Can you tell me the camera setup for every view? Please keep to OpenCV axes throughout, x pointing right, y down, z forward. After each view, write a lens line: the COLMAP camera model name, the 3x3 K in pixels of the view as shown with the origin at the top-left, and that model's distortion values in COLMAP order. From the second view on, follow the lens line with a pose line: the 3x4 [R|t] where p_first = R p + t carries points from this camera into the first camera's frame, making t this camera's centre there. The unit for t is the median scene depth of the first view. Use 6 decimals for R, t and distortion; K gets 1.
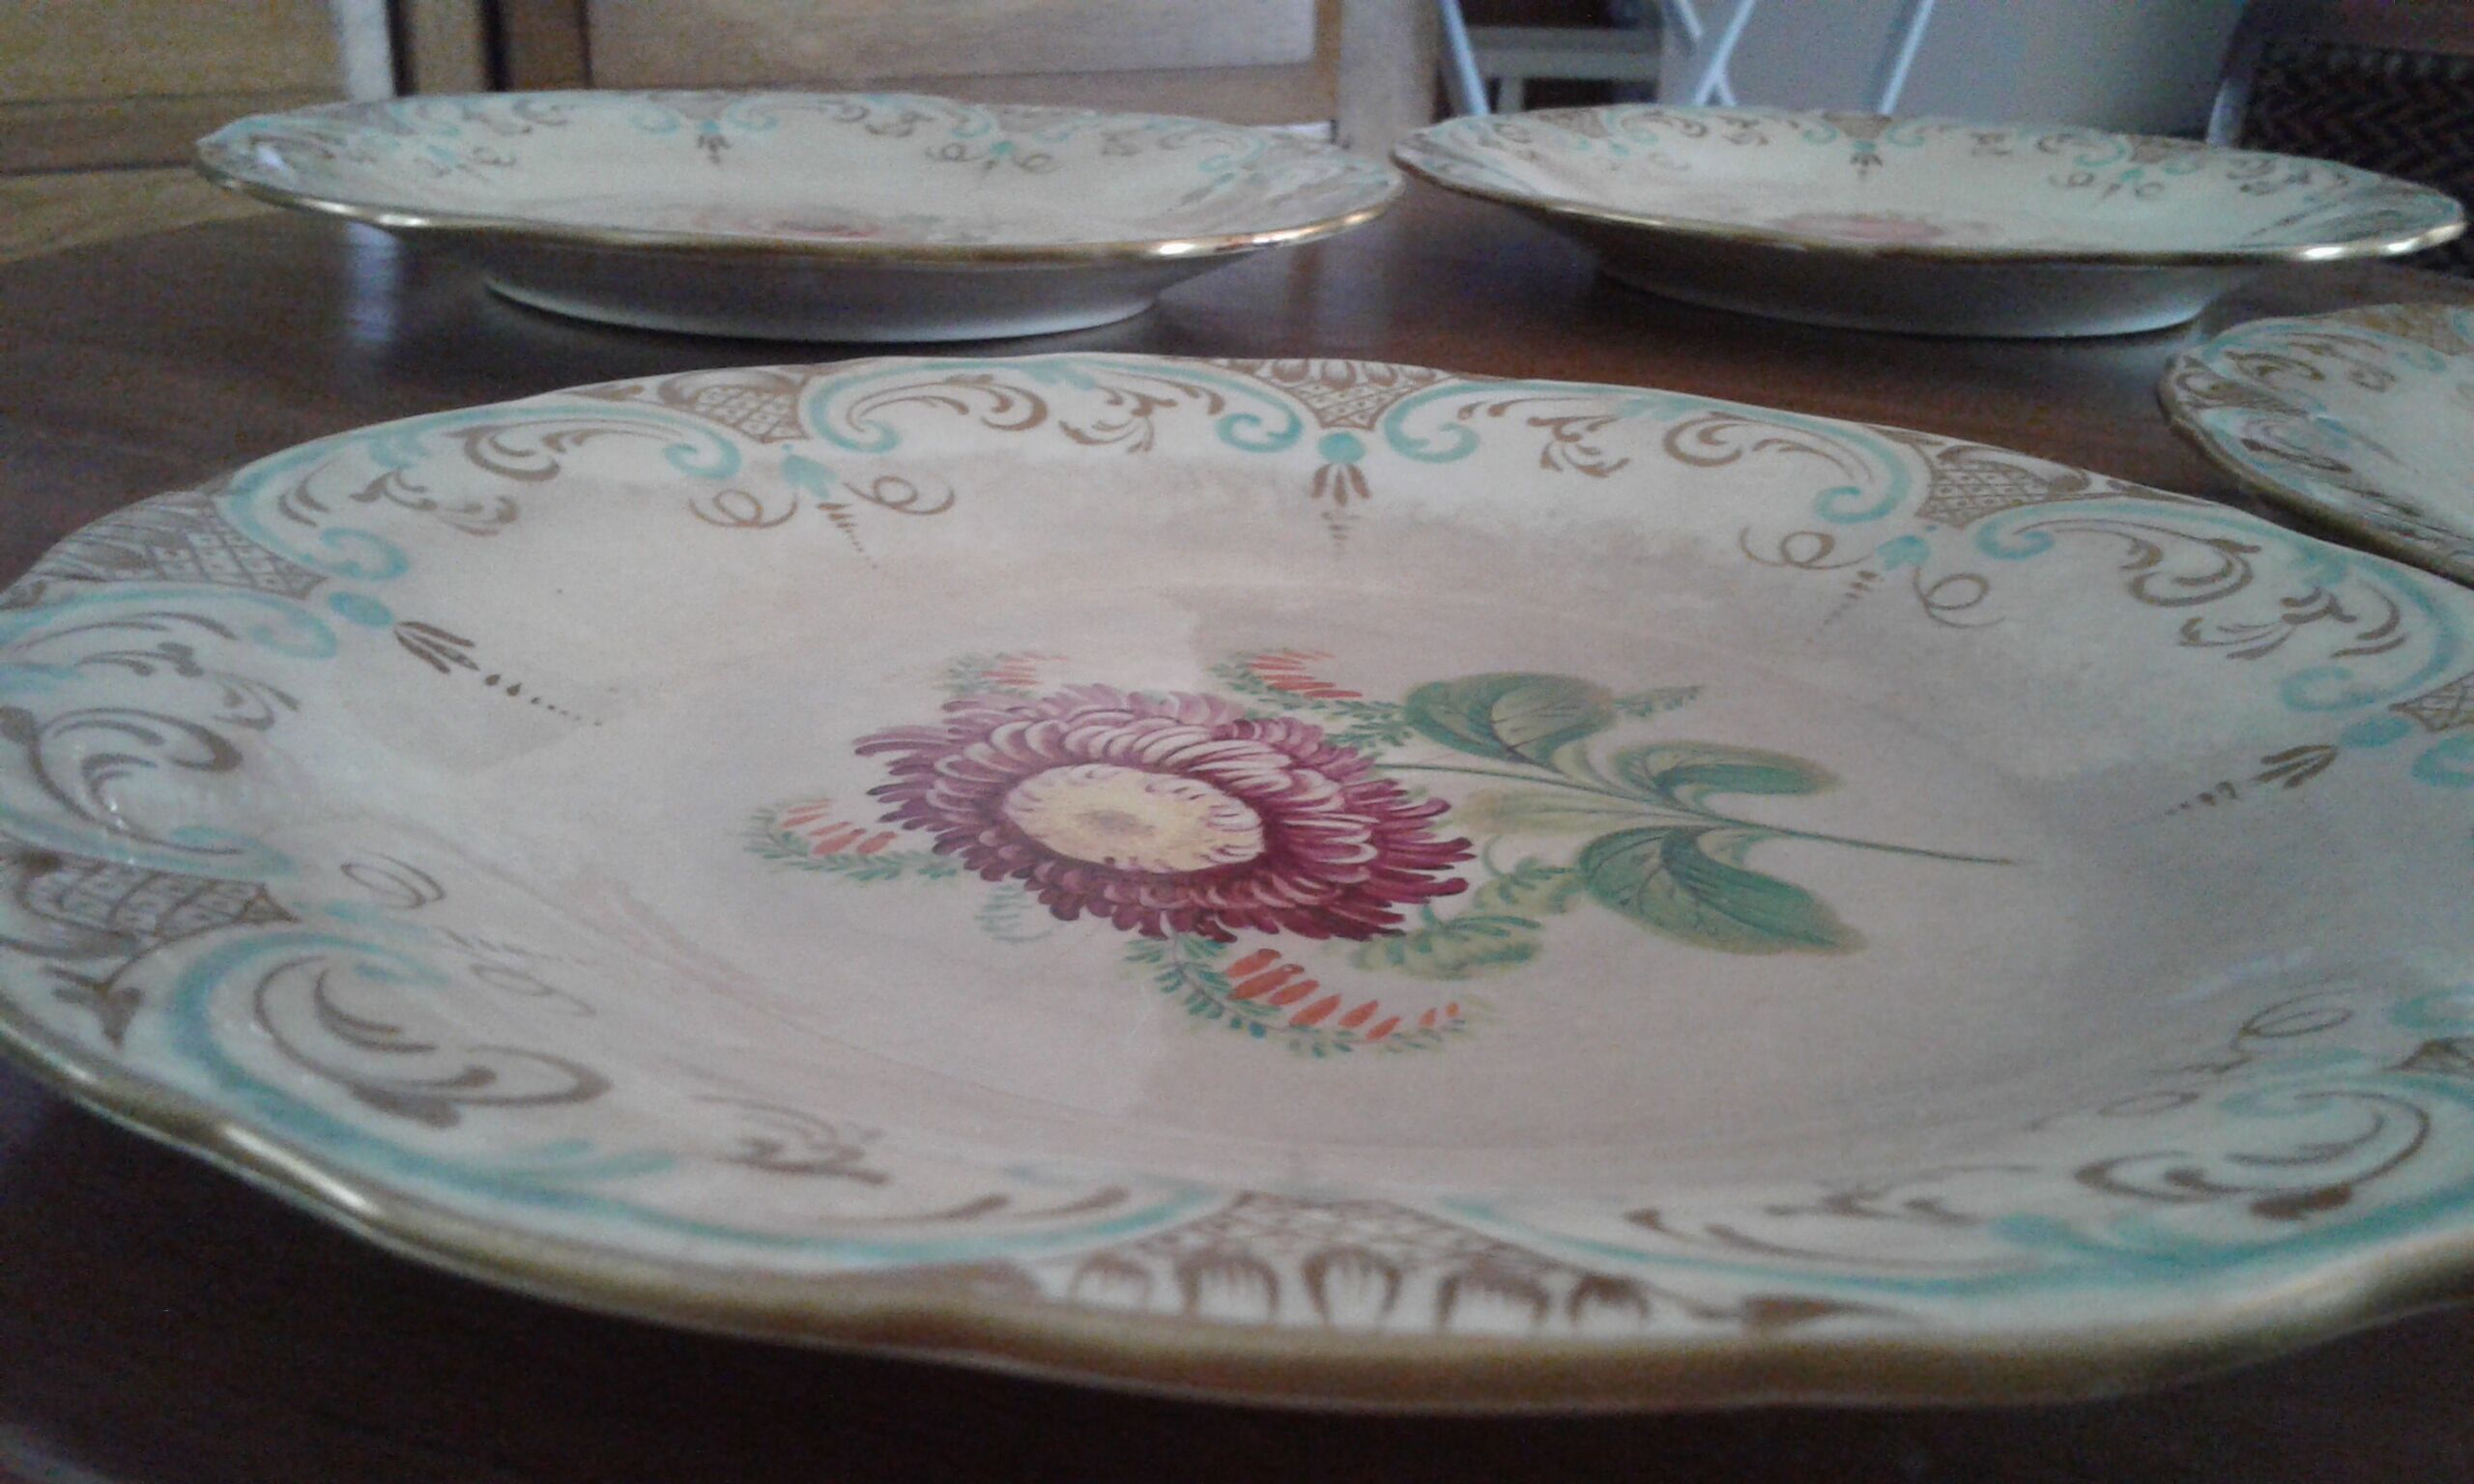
lens RADIAL K [[2337.6, 0, 1254.0], [0, 2337.6, 768.3], [0, 0, 1]] dist [0.109509, -0.242244]
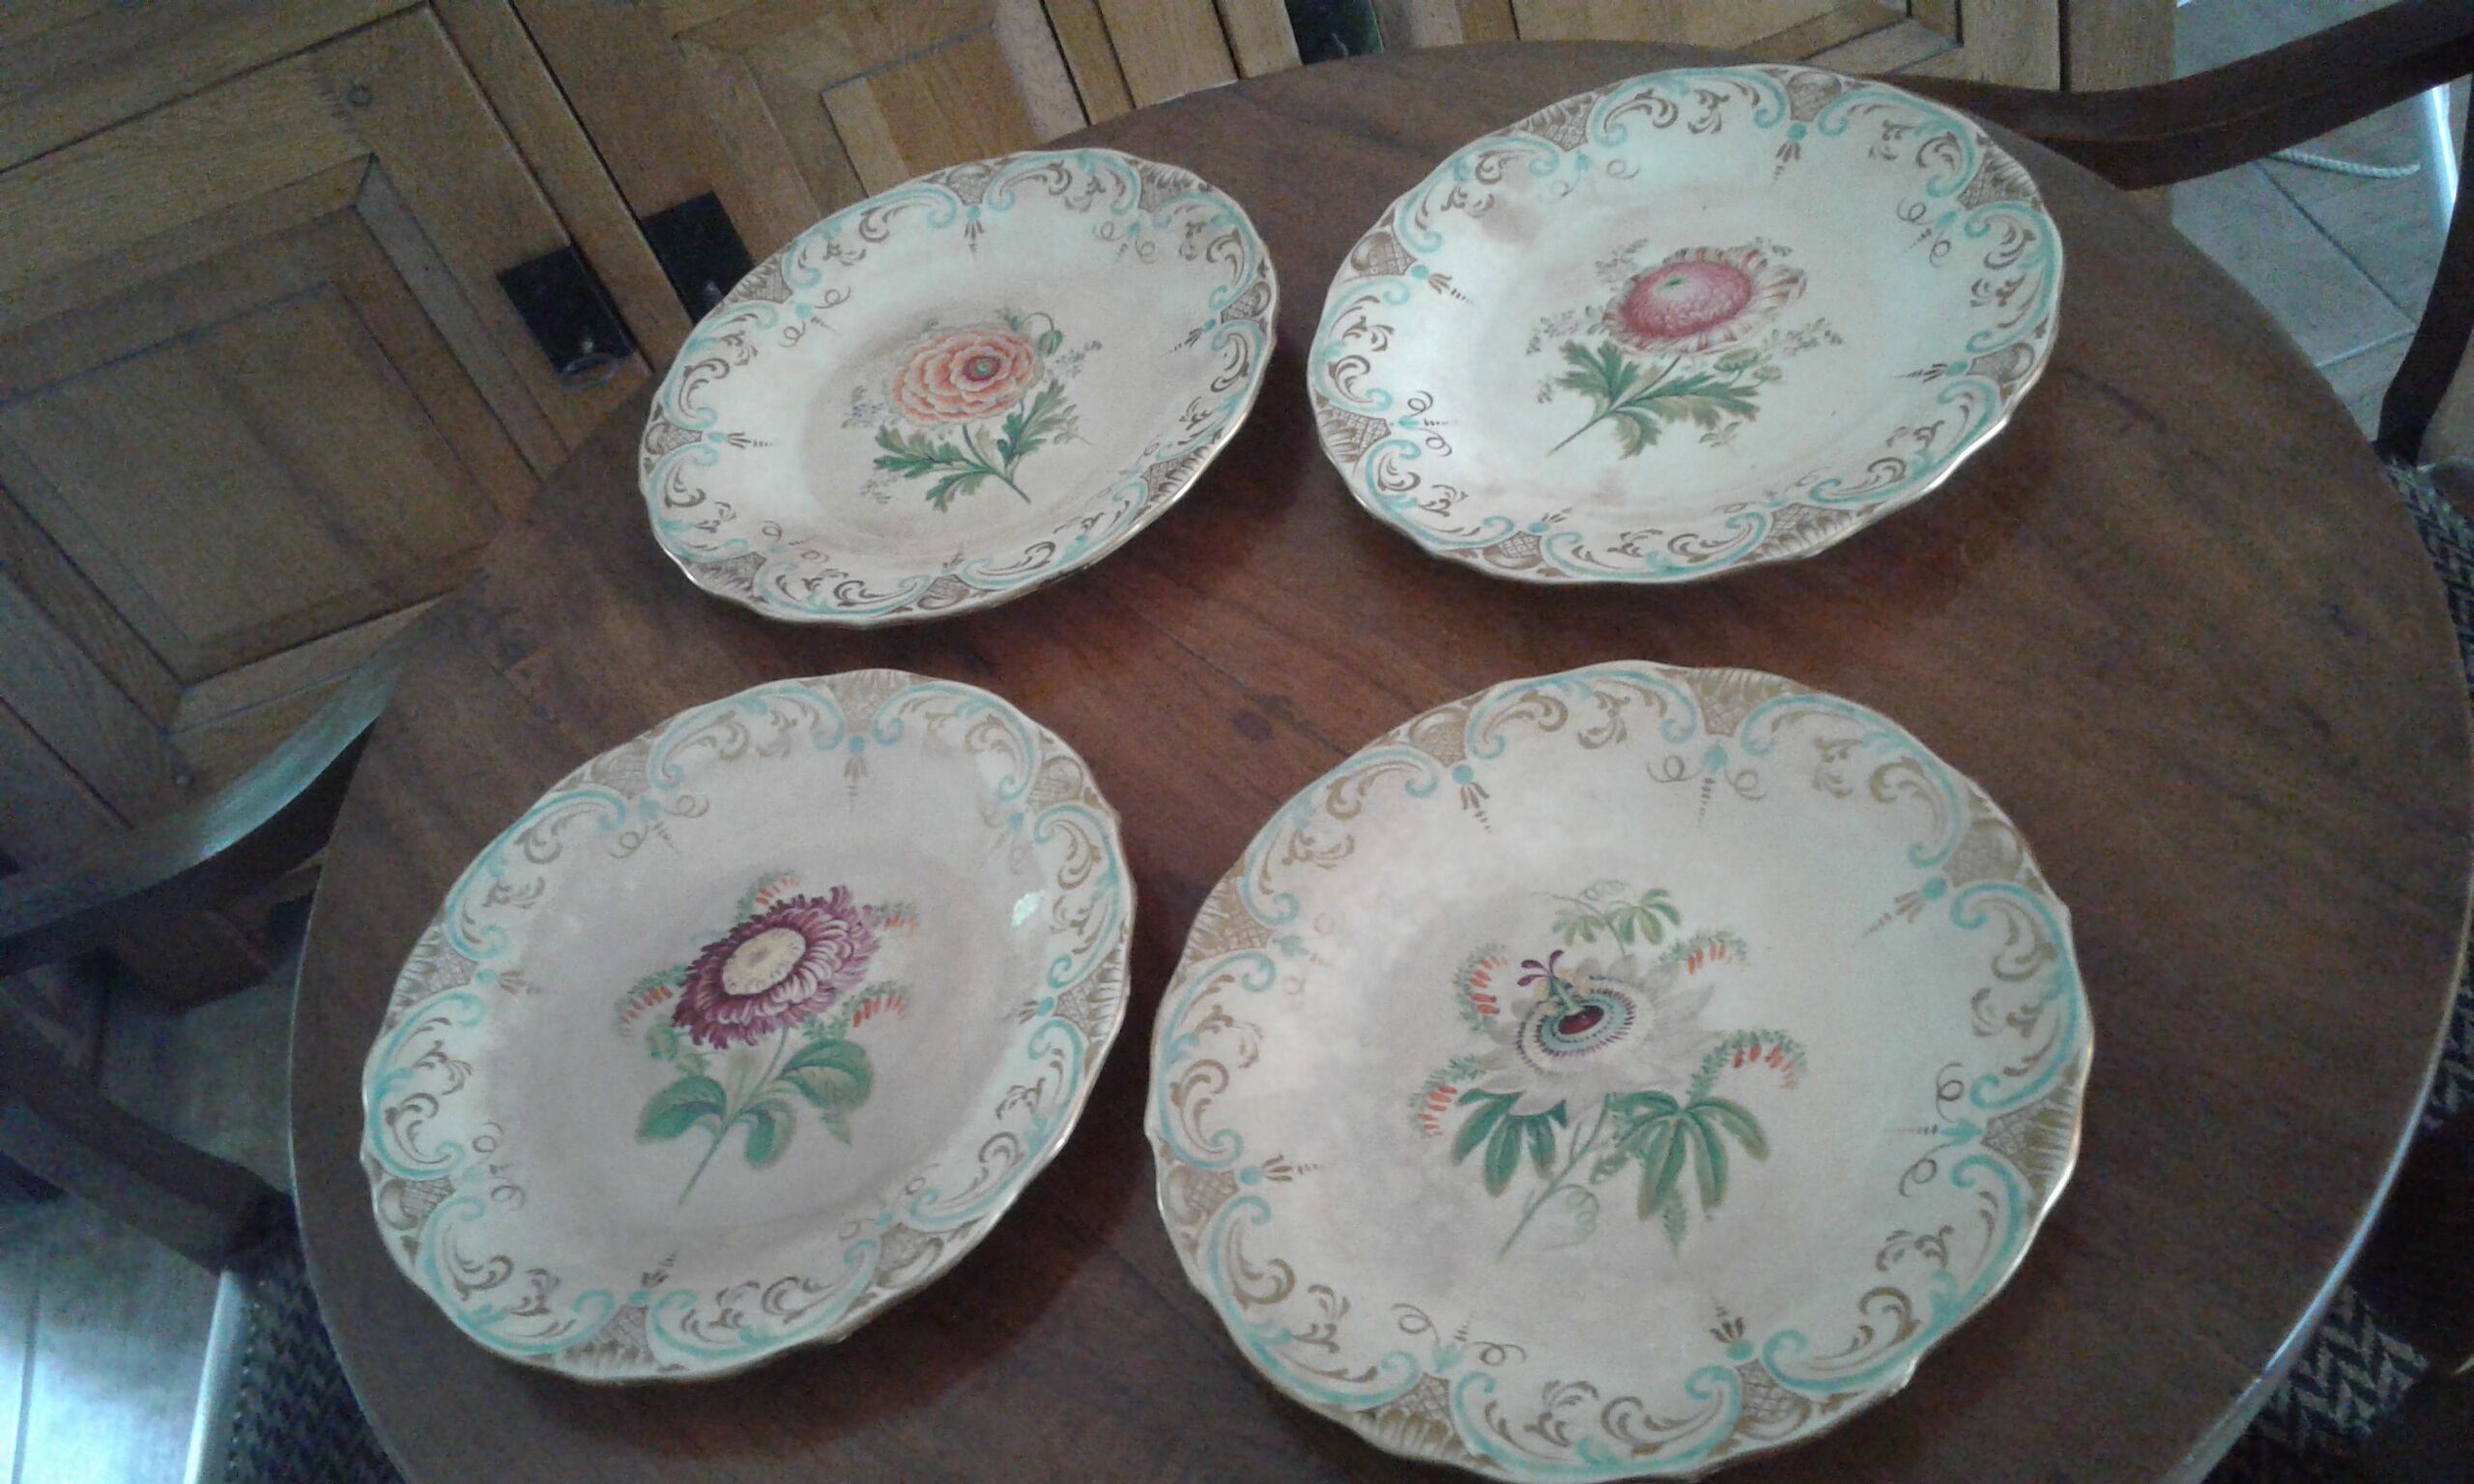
lens RADIAL K [[2337.6, 0, 1254.0], [0, 2337.6, 768.3], [0, 0, 1]] dist [0.109509, -0.242244]
pose [[-0.180694, 0.763447, -0.620079, 1.565375], [-0.119618, 0.608718, 0.784317, -2.649180], [0.976238, 0.215894, -0.018670, 1.571556]]
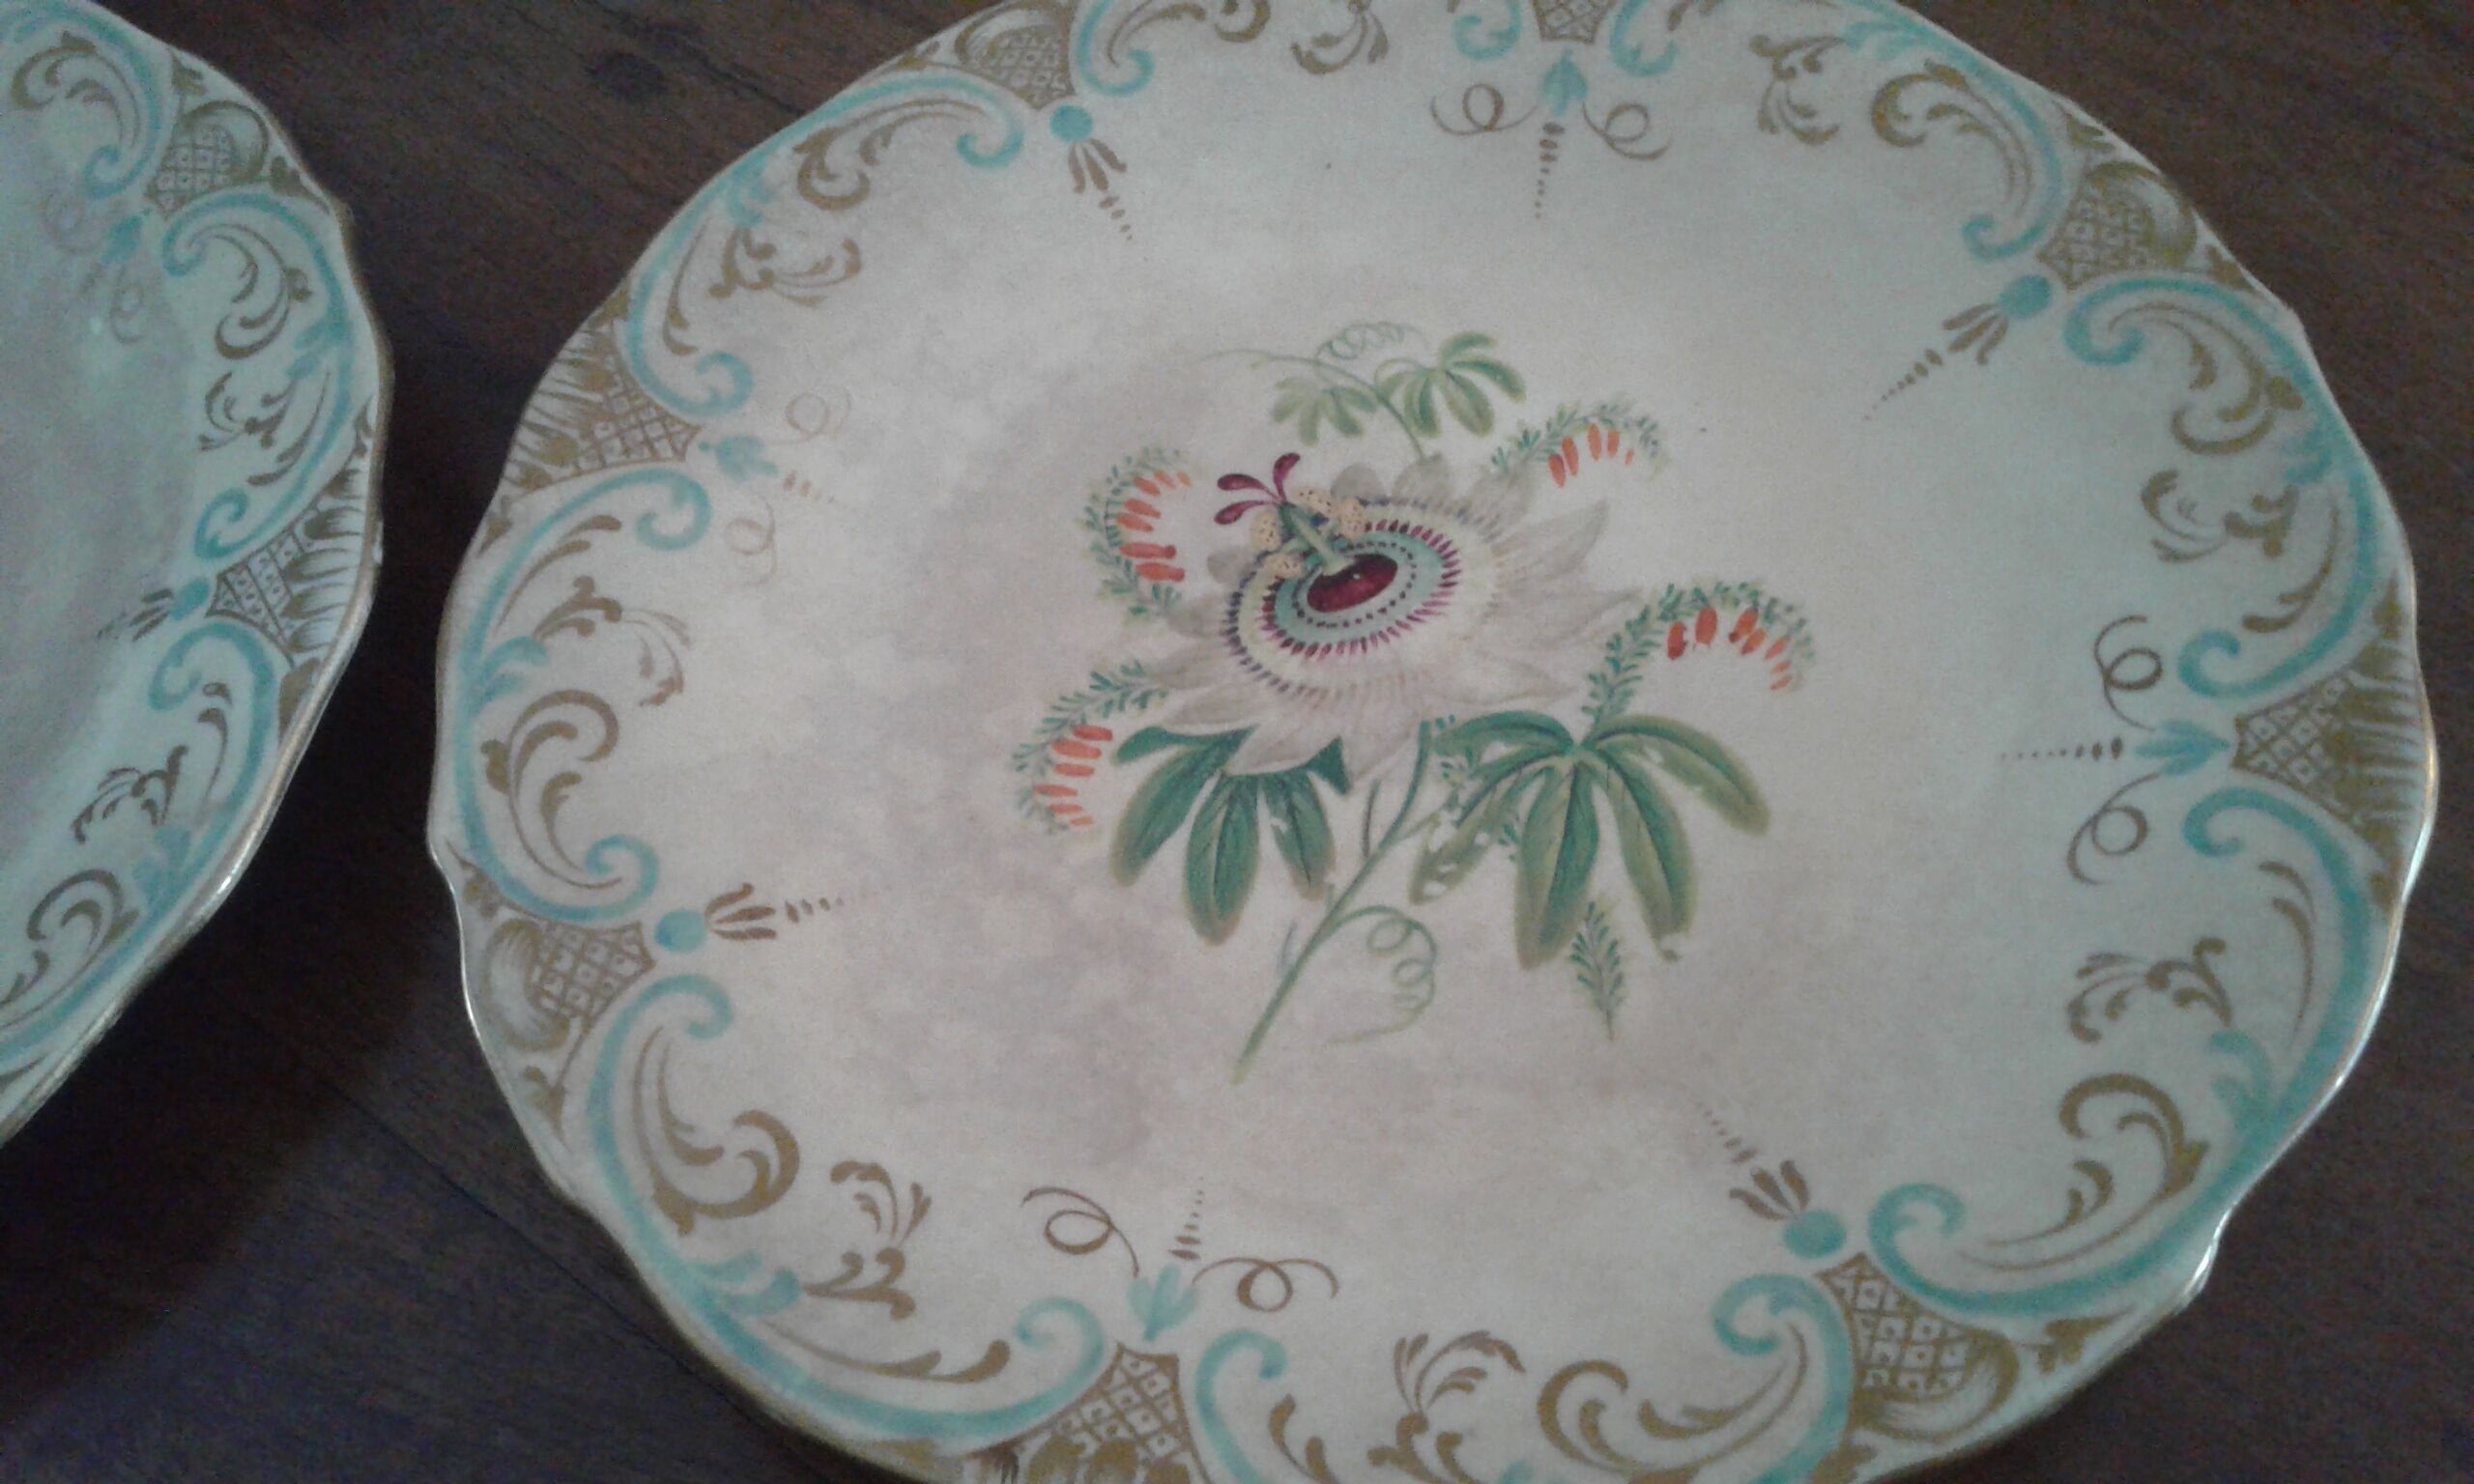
lens RADIAL K [[2337.6, 0, 1254.0], [0, 2337.6, 768.3], [0, 0, 1]] dist [0.109509, -0.242244]
pose [[0.001885, 0.824559, -0.565772, 0.879721], [-0.313947, 0.537656, 0.782536, -1.355719], [0.949439, 0.176147, 0.259882, 1.569064]]
